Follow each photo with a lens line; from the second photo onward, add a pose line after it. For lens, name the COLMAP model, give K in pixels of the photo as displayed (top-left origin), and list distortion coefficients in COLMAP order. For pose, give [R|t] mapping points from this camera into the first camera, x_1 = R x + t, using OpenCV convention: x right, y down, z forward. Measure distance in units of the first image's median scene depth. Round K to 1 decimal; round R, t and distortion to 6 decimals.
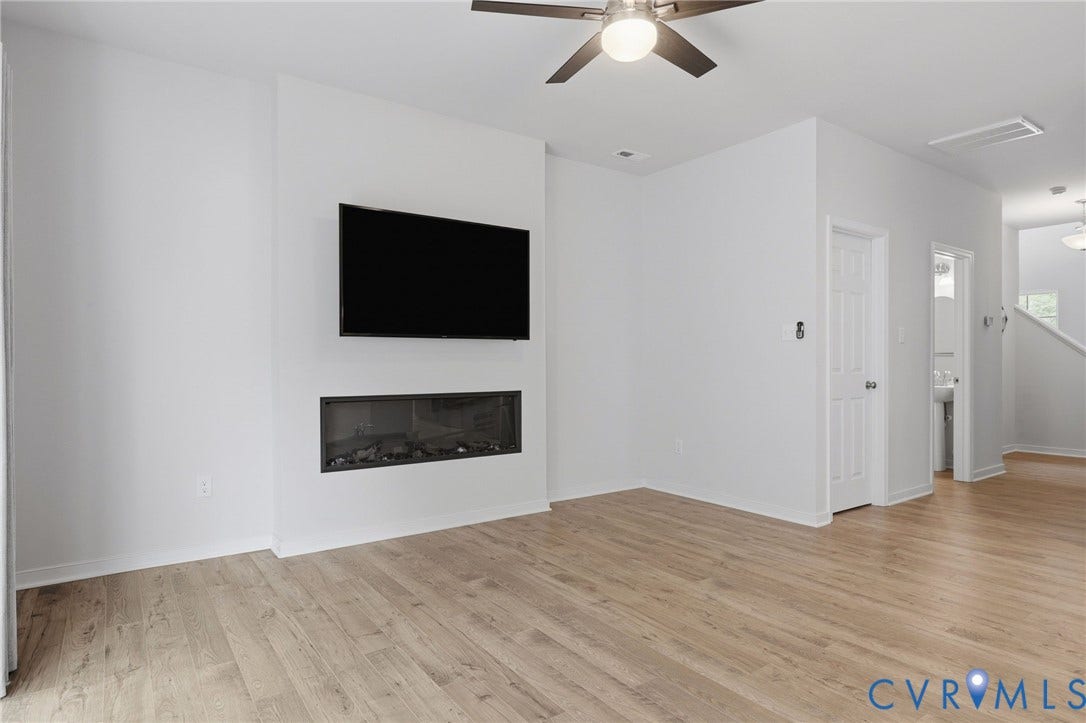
lens RADIAL K [[597.9, 0, 548.2], [0, 597.9, 364.1], [0, 0, 1]] dist [-0.005545, 0.000391]
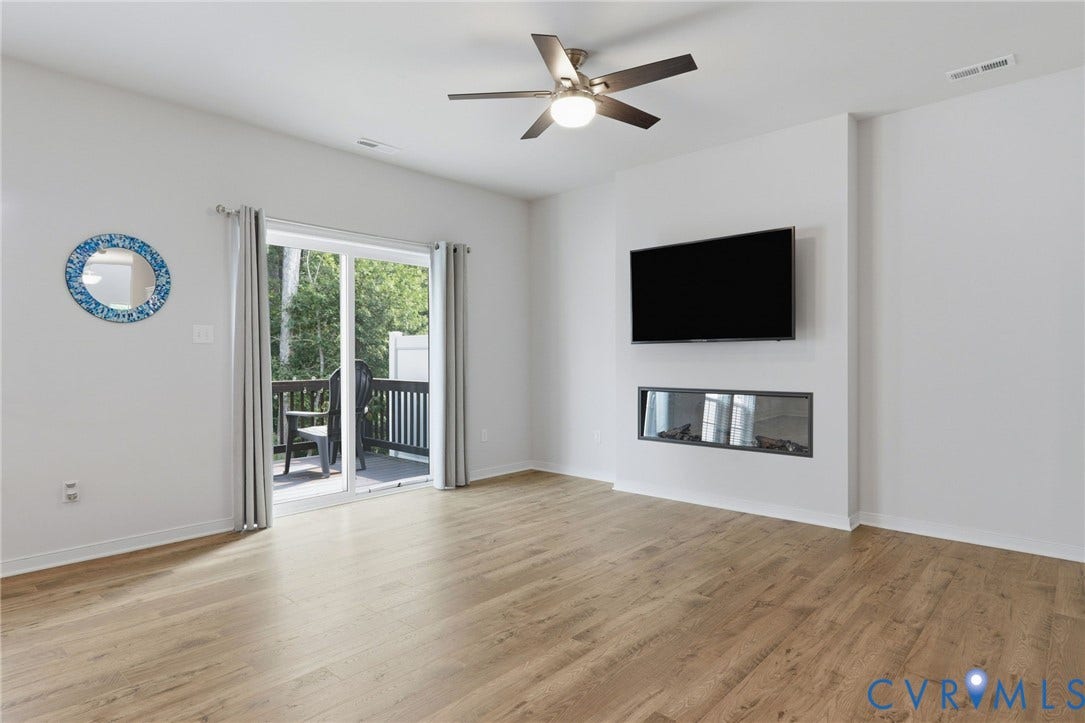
lens RADIAL K [[597.4, 0, 546.9], [0, 597.4, 353.8], [0, 0, 1]] dist [-0.005545, 0.000391]
pose [[0.221499, -0.004707, -0.975149, 1.129768], [0.002305, 0.999988, -0.004303, -0.020911], [0.975158, -0.001294, 0.221507, 0.546232]]
